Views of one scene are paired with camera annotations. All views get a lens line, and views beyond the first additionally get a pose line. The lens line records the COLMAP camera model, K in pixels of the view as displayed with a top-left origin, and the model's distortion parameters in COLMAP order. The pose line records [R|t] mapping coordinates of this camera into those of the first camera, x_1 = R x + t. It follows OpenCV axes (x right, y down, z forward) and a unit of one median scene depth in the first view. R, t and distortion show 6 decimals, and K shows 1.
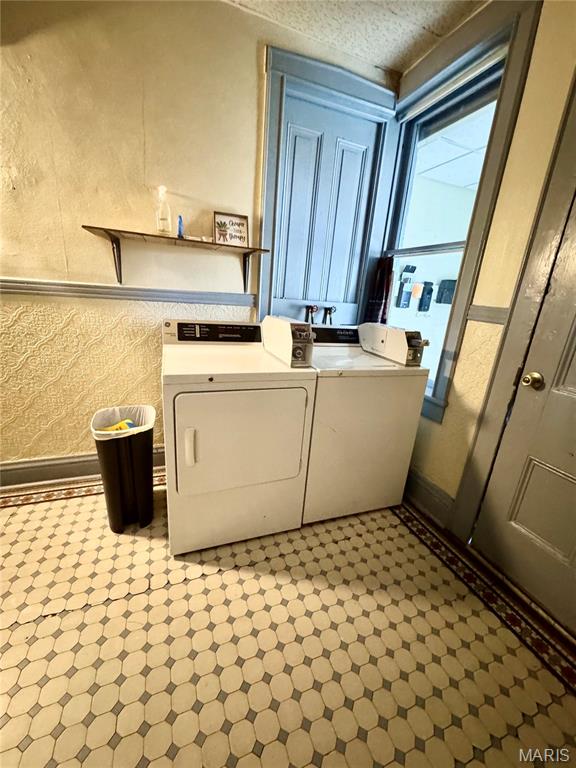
lens RADIAL K [[307.2, 0, 286.7], [0, 307.2, 384.2], [0, 0, 1]] dist [-0.004205, 0.001414]
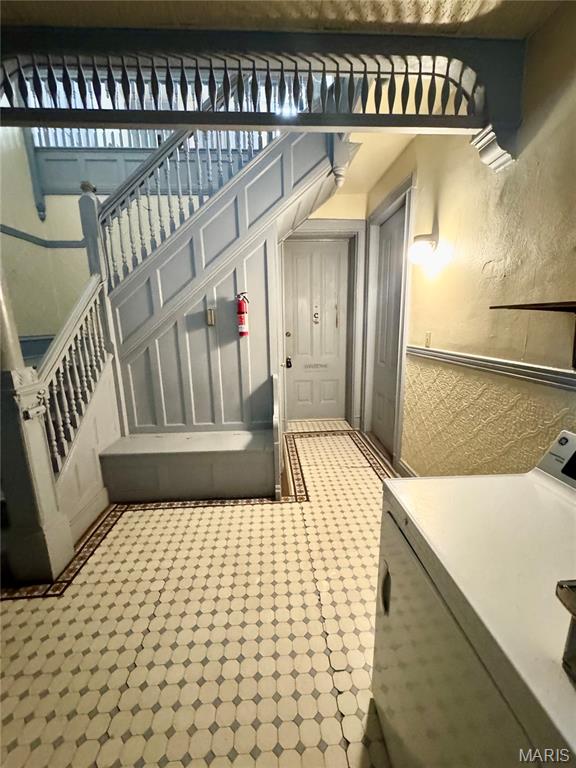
lens RADIAL K [[307.2, 0, 287.3], [0, 307.2, 384.1], [0, 0, 1]] dist [-0.004205, 0.001414]
pose [[-0.303370, 0.119839, -0.945307, 0.366075], [-0.284619, 0.935374, 0.209921, -0.311819], [0.909373, 0.332736, -0.249656, 0.726402]]
